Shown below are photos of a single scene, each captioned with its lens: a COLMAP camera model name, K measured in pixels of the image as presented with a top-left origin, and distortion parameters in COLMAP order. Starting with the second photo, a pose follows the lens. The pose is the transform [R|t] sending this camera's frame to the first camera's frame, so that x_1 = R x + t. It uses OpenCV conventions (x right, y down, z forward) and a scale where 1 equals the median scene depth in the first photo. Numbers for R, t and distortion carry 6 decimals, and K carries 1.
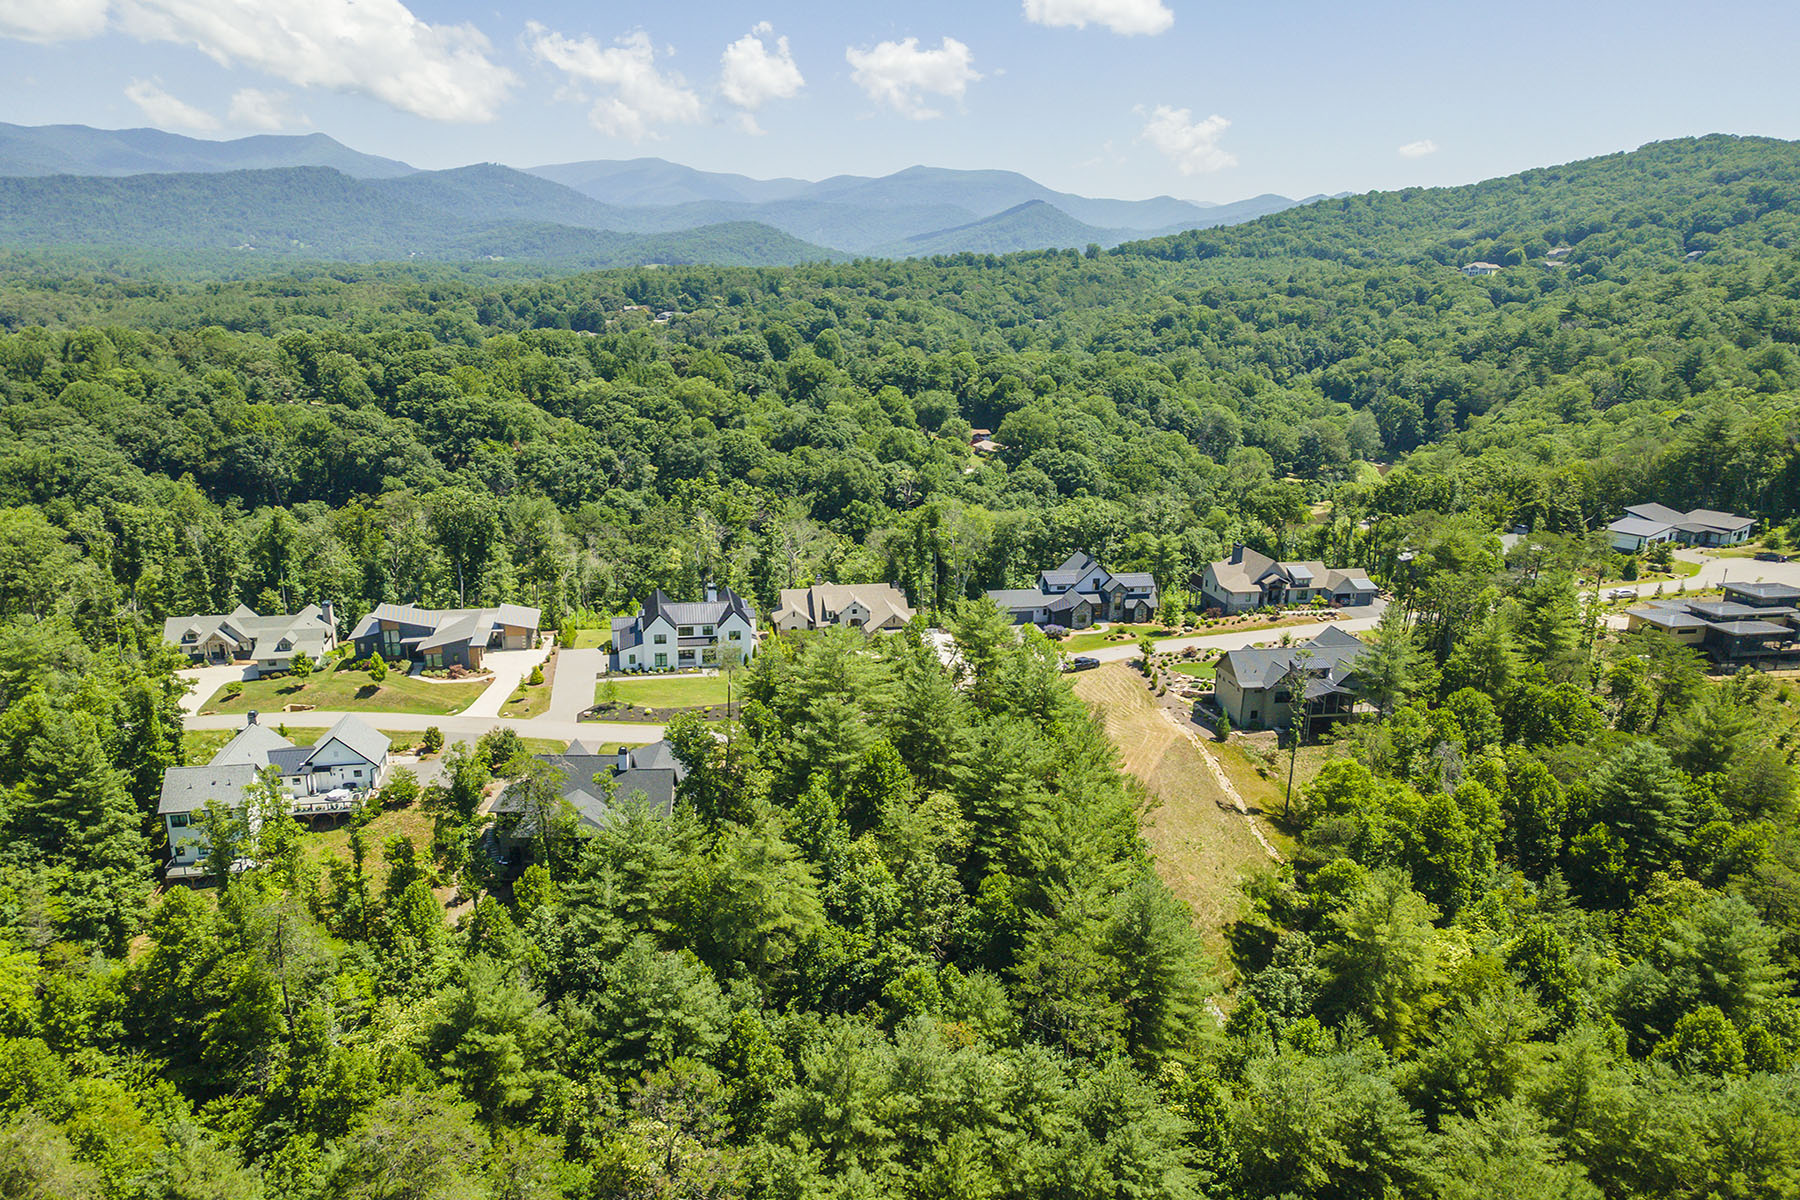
lens RADIAL K [[1316.0, 0, 905.4], [0, 1316.0, 587.3], [0, 0, 1]] dist [0.027557, 0.050635]
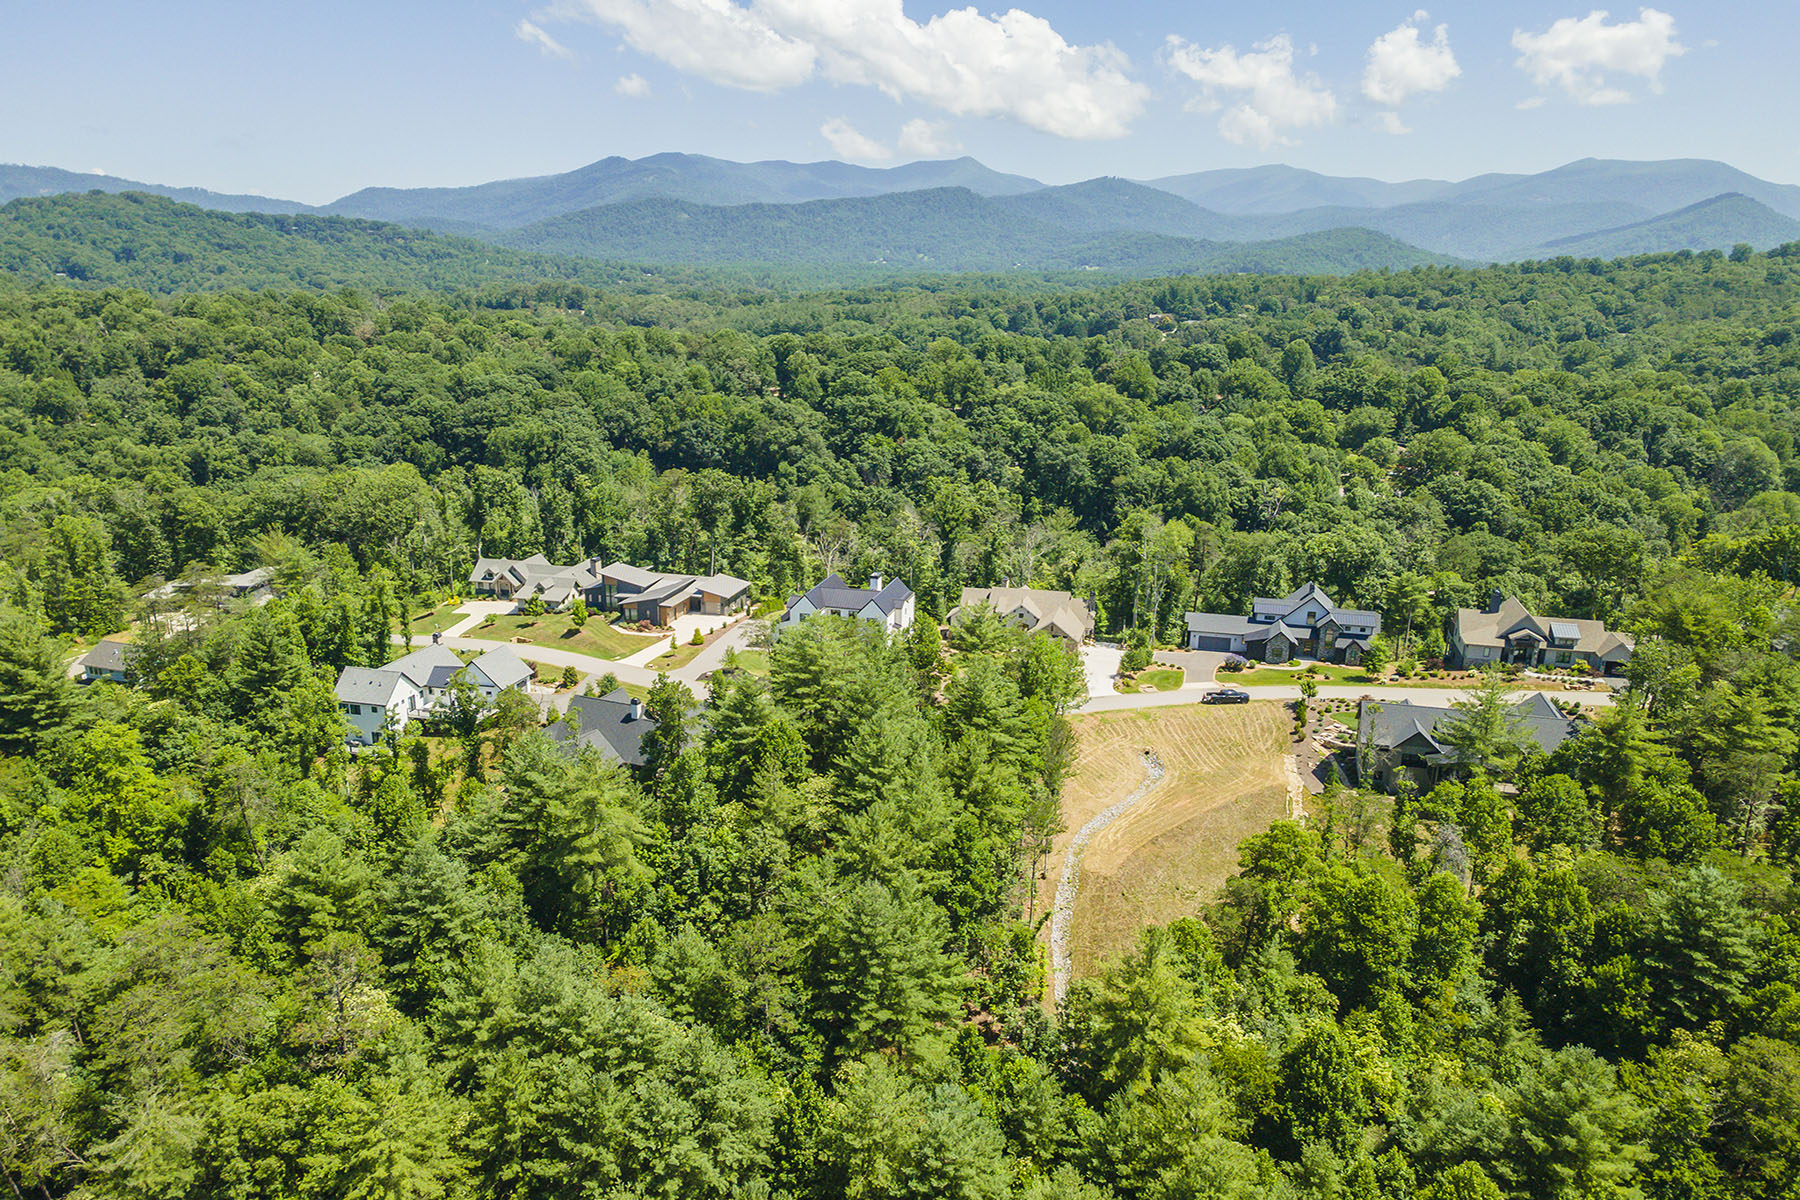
lens RADIAL K [[1323.9, 0, 900.0], [0, 1323.9, 600.0], [0, 0, 1]] dist [0.042003, -0.001460]
pose [[0.901286, 0.103887, -0.420583, 0.161347], [-0.103643, 0.994337, 0.023505, -0.004067], [0.420643, 0.022406, 0.906949, 0.024980]]
